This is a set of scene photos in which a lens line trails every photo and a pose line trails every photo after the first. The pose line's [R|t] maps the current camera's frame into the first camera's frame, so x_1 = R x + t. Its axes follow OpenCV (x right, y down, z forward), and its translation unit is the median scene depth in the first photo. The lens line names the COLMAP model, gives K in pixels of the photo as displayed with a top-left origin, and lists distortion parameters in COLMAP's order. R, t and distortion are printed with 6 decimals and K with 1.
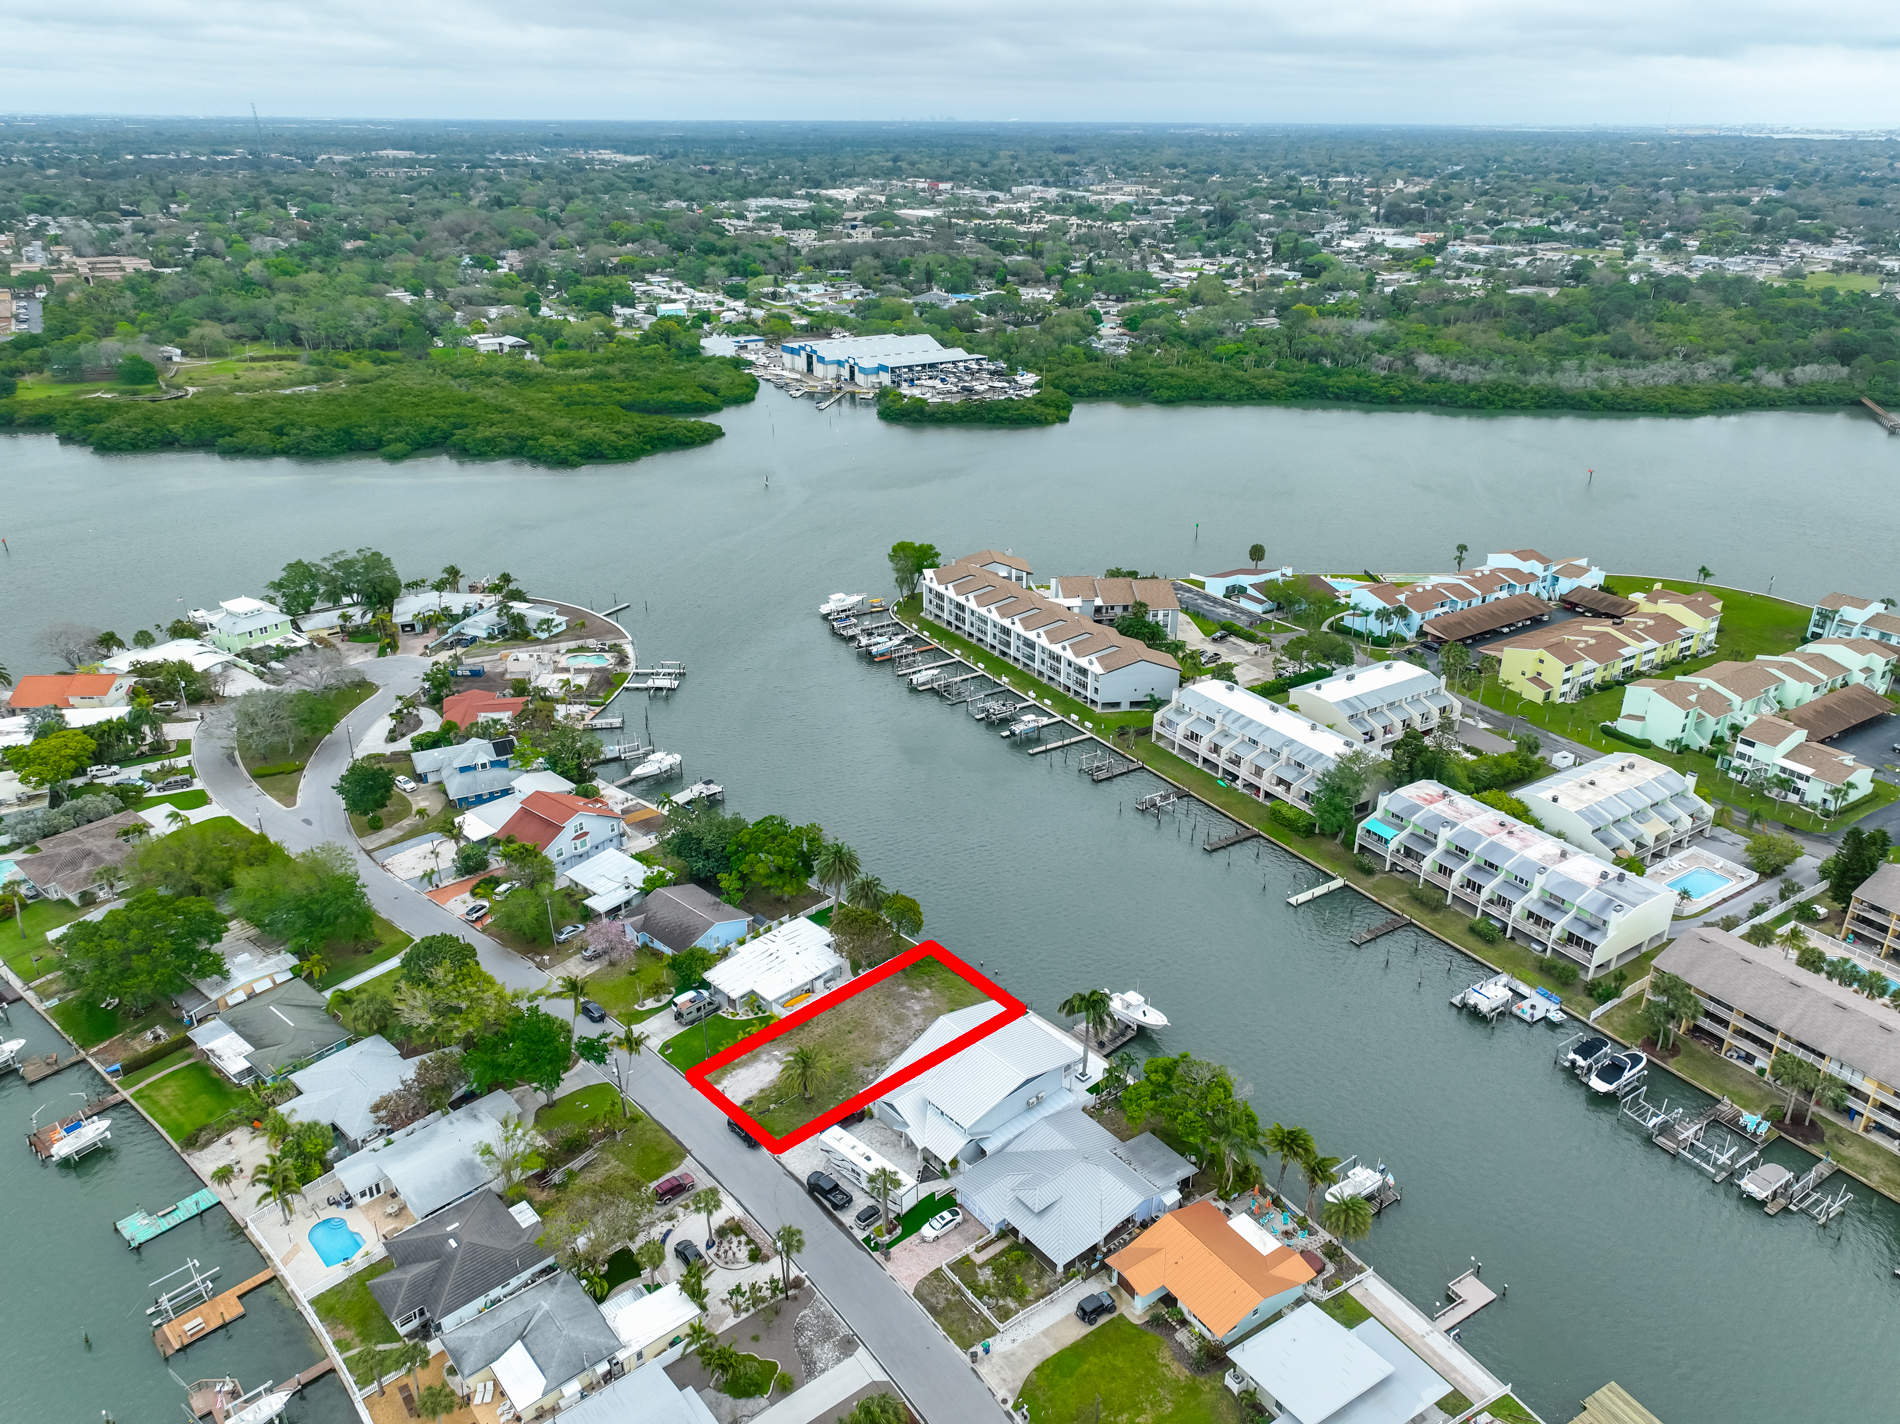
lens RADIAL K [[1324.9, 0, 961.2], [0, 1324.9, 726.3], [0, 0, 1]] dist [0.000842, 0.016339]
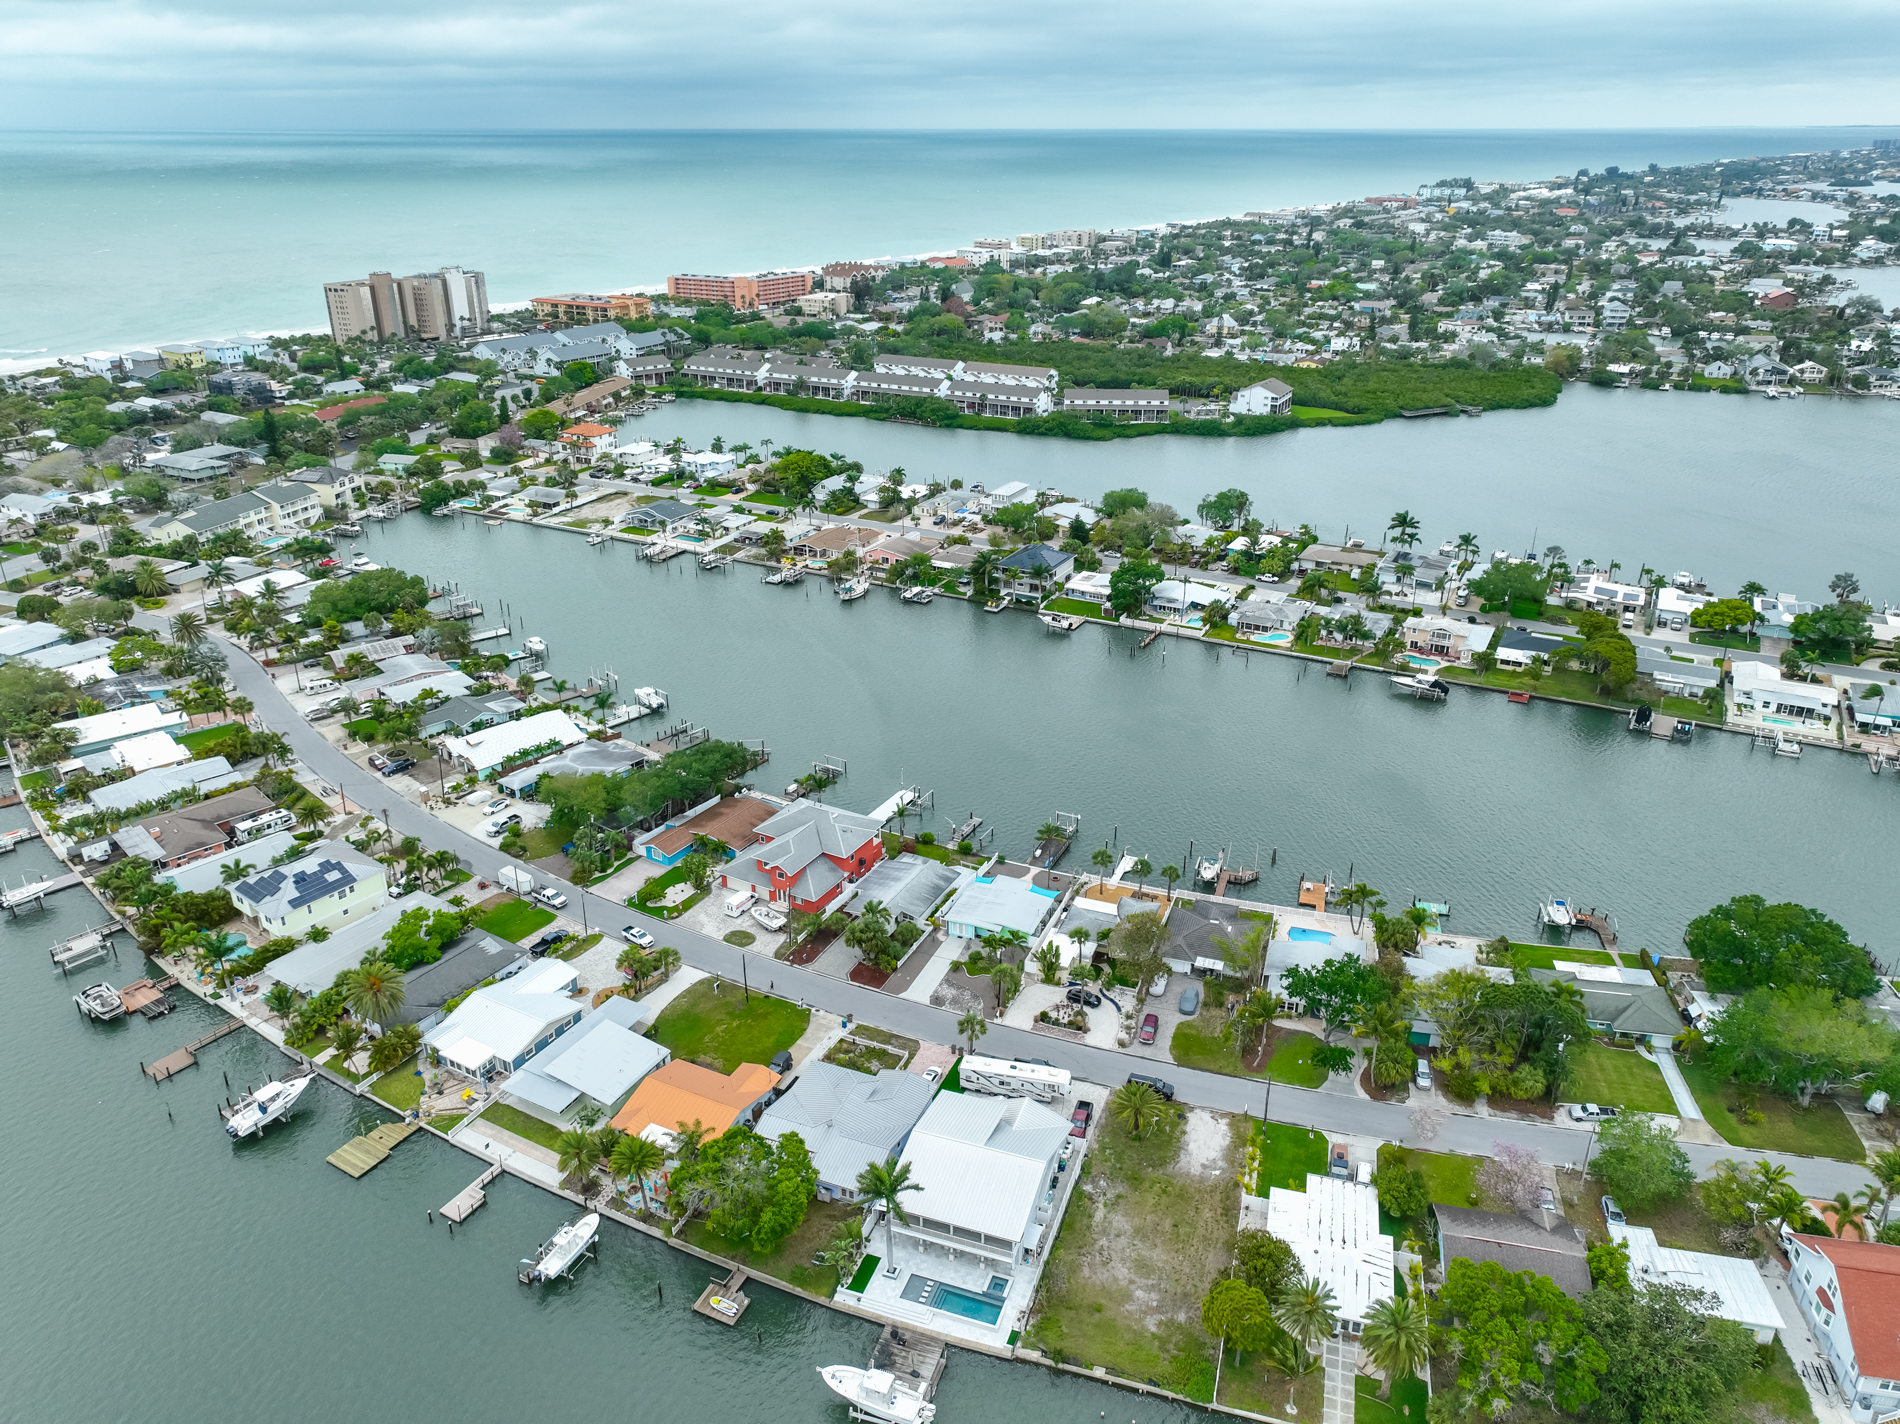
lens RADIAL K [[1324.9, 0, 957.8], [0, 1324.9, 720.6], [0, 0, 1]] dist [0.000842, 0.016339]
pose [[-0.876798, 0.193058, -0.440401, 0.225015], [-0.203936, 0.680121, 0.704163, -0.357950], [0.435471, 0.707222, -0.556958, 0.781969]]
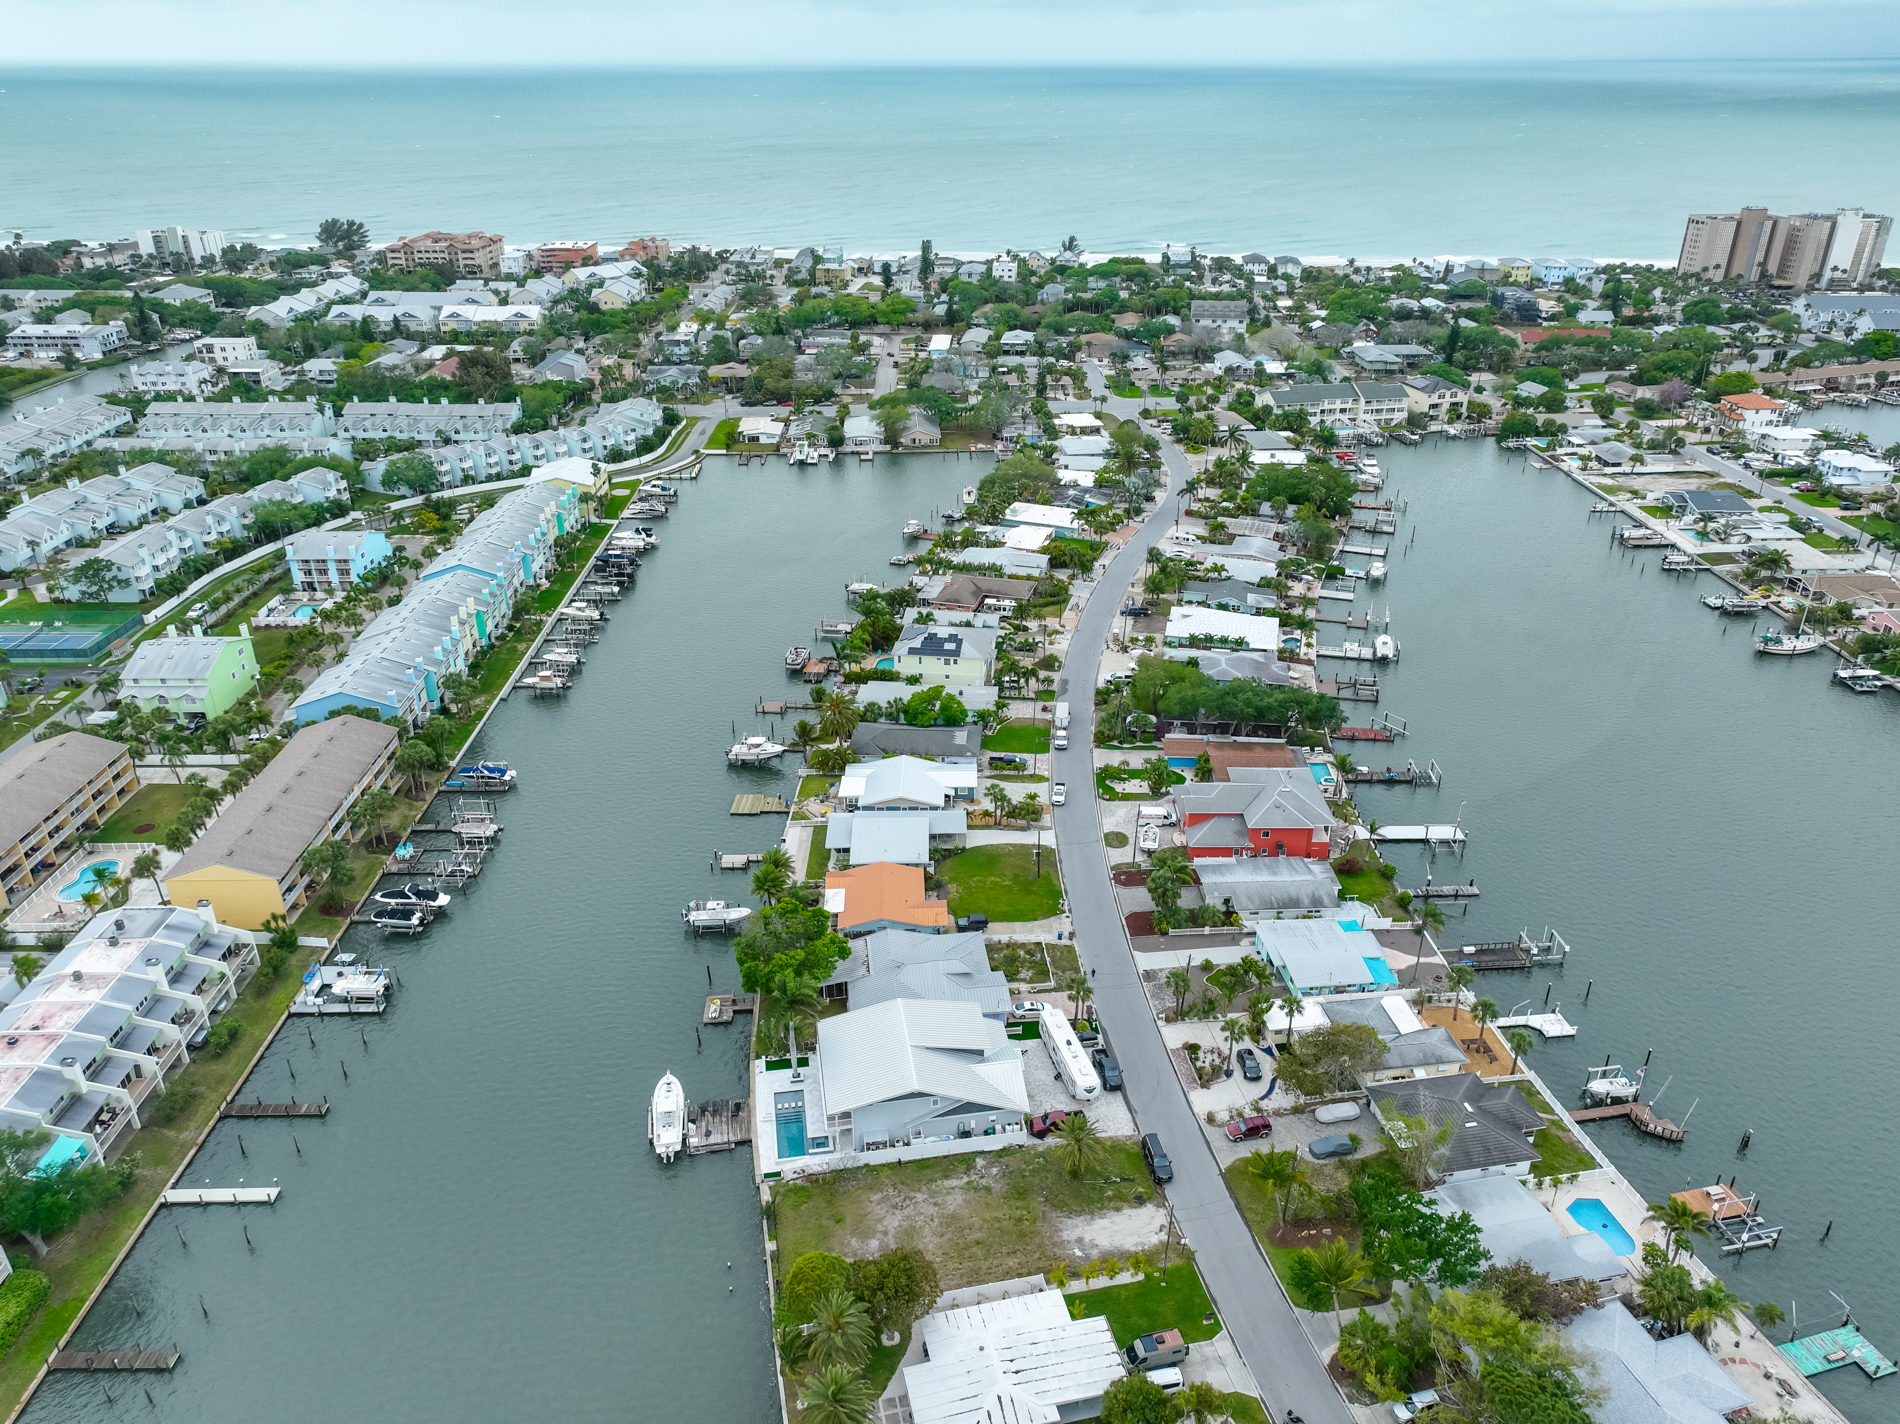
lens RADIAL K [[1324.9, 0, 953.4], [0, 1324.9, 710.4], [0, 0, 1]] dist [0.000842, 0.016339]
pose [[-0.845220, -0.240604, 0.477194, -0.239941], [0.219931, 0.657202, 0.720913, -0.345042], [-0.487067, 0.714280, -0.502564, 0.776436]]
